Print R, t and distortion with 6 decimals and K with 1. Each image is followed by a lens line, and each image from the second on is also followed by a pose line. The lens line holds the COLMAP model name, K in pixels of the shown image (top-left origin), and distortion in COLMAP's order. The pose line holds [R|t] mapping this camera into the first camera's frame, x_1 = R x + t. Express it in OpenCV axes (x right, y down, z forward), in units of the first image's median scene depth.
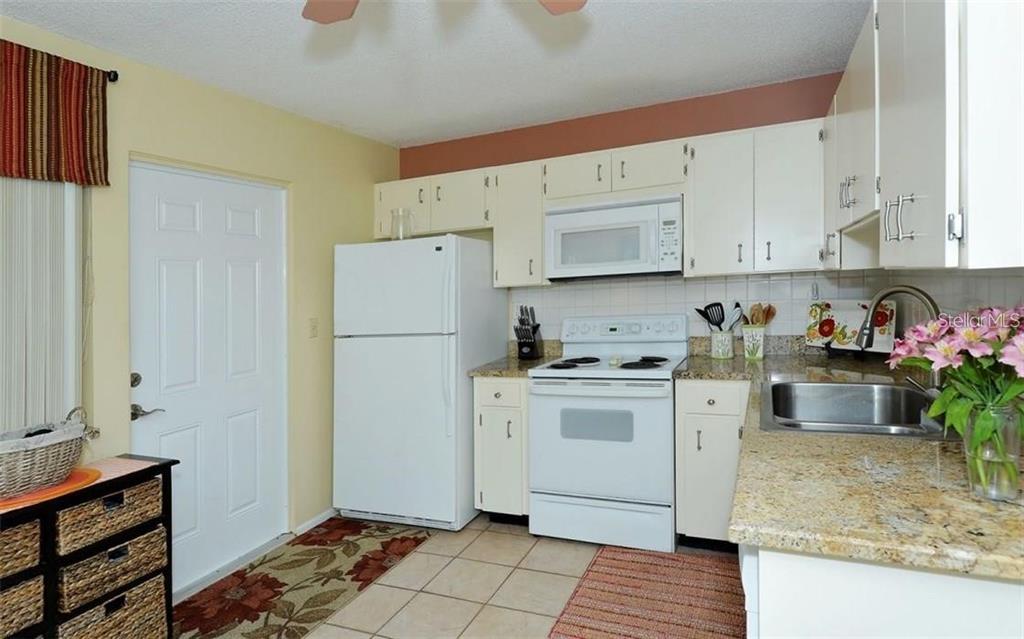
lens RADIAL K [[566.3, 0, 513.5], [0, 566.3, 295.6], [0, 0, 1]] dist [0.023378, 0.000046]
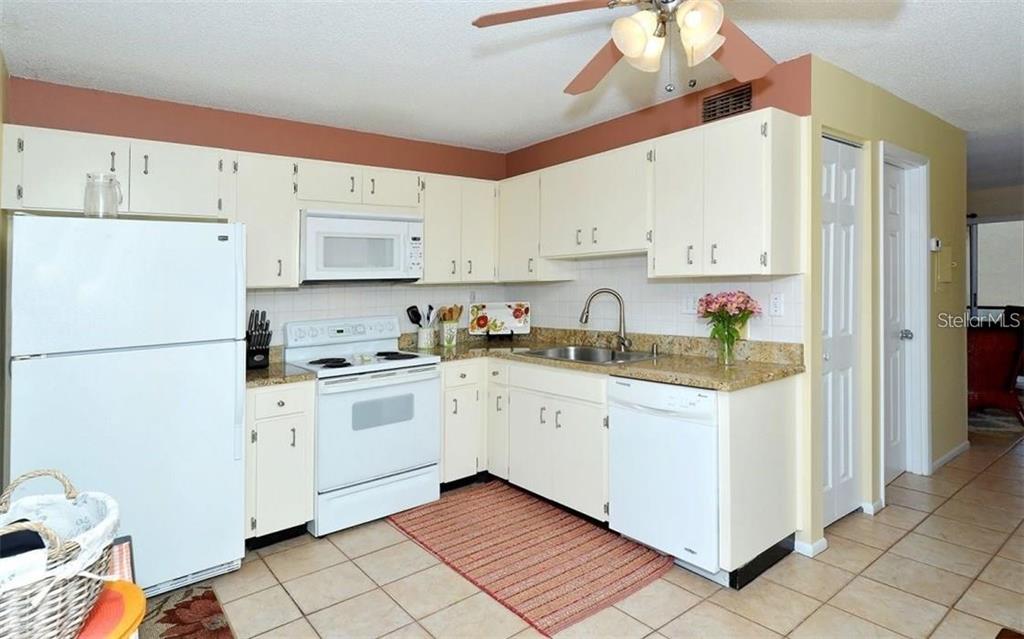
lens RADIAL K [[555.8, 0, 512.0], [0, 555.8, 319.5], [0, 0, 1]] dist [0.001367, 0.000514]
pose [[0.471042, -0.017140, 0.881944, -0.664956], [0.016990, 0.999802, 0.010356, 0.036072], [-0.881947, 0.010106, 0.471240, 0.243856]]
